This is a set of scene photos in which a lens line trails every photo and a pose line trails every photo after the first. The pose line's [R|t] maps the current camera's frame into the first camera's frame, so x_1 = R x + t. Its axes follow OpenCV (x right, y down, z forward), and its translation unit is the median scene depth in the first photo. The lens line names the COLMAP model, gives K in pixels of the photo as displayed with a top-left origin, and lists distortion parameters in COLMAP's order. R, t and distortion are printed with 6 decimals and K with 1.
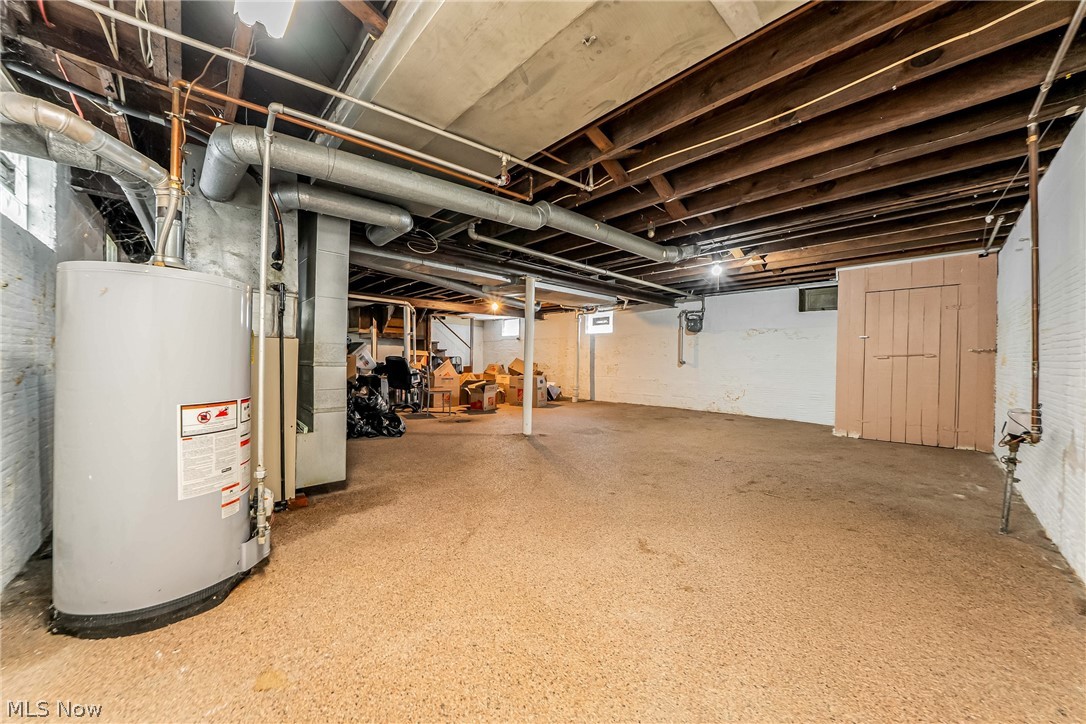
lens RADIAL K [[375.9, 0, 541.5], [0, 375.9, 365.3], [0, 0, 1]] dist [-0.016748, 0.000050]
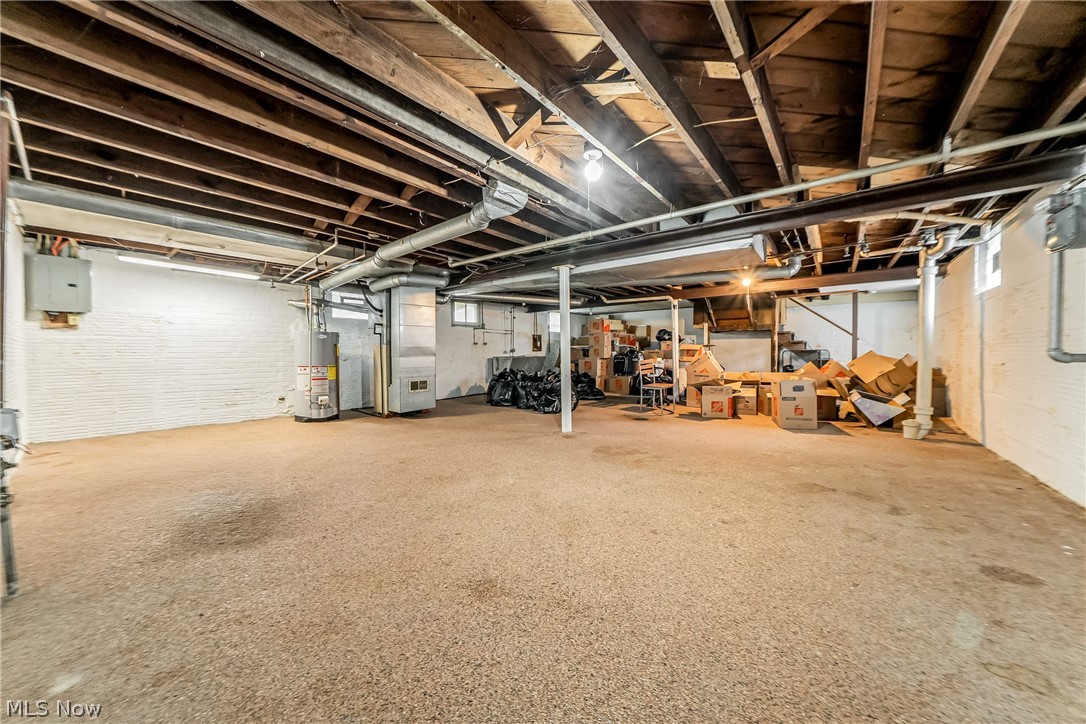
lens RADIAL K [[375.9, 0, 541.5], [0, 375.9, 365.3], [0, 0, 1]] dist [-0.016748, 0.000050]
pose [[0.129979, 0.024967, -0.991202, 1.426935], [0.000628, 0.999681, 0.025263, -0.011496], [0.991516, -0.003907, 0.129922, 1.303296]]
